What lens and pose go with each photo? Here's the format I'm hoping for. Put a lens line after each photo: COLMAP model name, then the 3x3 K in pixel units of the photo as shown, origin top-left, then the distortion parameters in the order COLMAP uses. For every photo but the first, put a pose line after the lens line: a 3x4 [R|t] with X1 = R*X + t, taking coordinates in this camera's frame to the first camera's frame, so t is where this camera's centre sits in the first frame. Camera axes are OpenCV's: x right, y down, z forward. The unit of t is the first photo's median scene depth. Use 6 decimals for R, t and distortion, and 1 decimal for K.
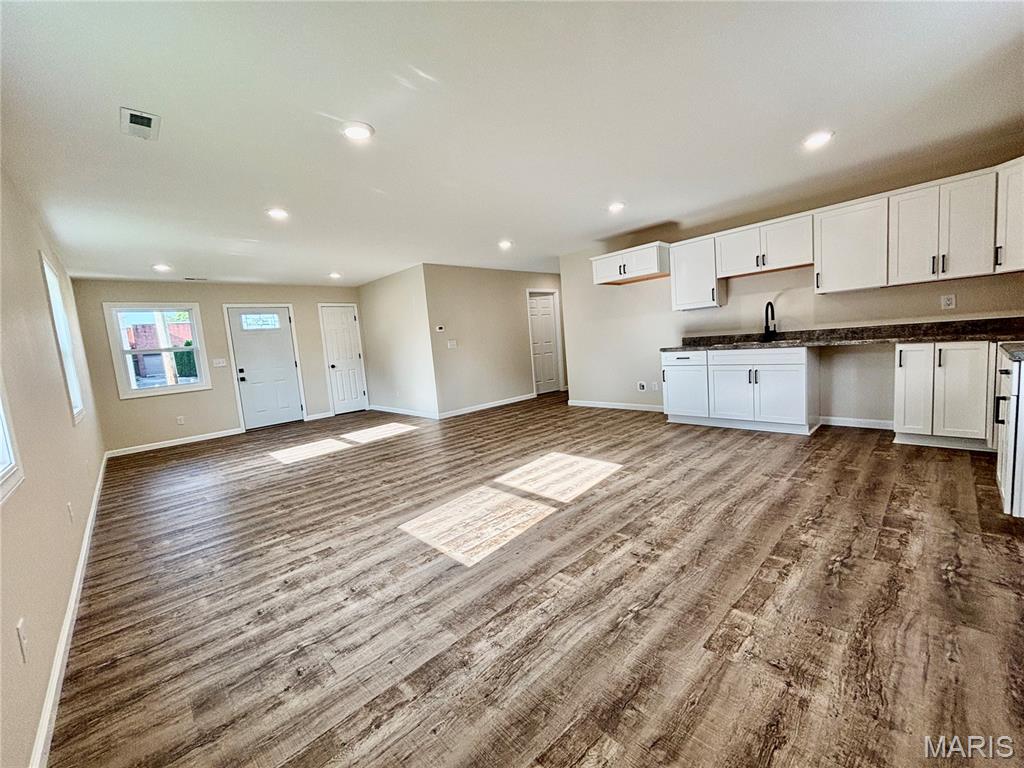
lens RADIAL K [[410.0, 0, 495.4], [0, 410.0, 375.6], [0, 0, 1]] dist [0.001467, 0.000240]
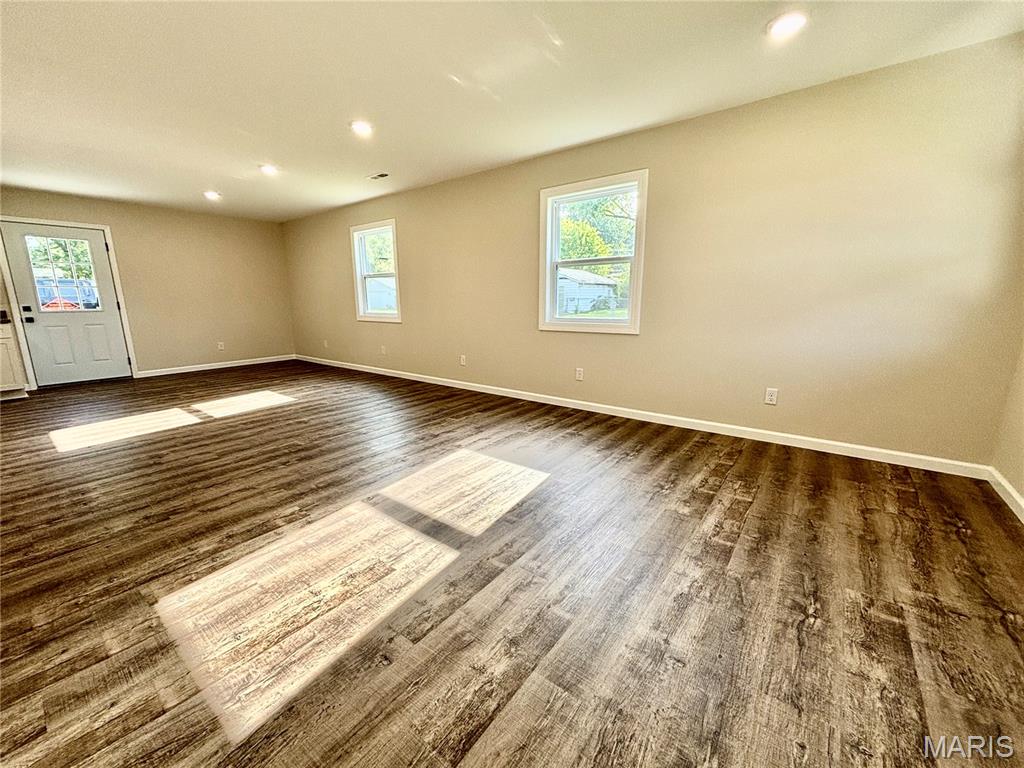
lens RADIAL K [[410.6, 0, 512.0], [0, 410.6, 384.0], [0, 0, 1]] dist [0.001486, 0.000389]
pose [[-0.978308, 0.131075, -0.160412, -0.568523], [0.077065, 0.949070, 0.305496, -0.103500], [0.192285, 0.286507, -0.938584, 1.855699]]
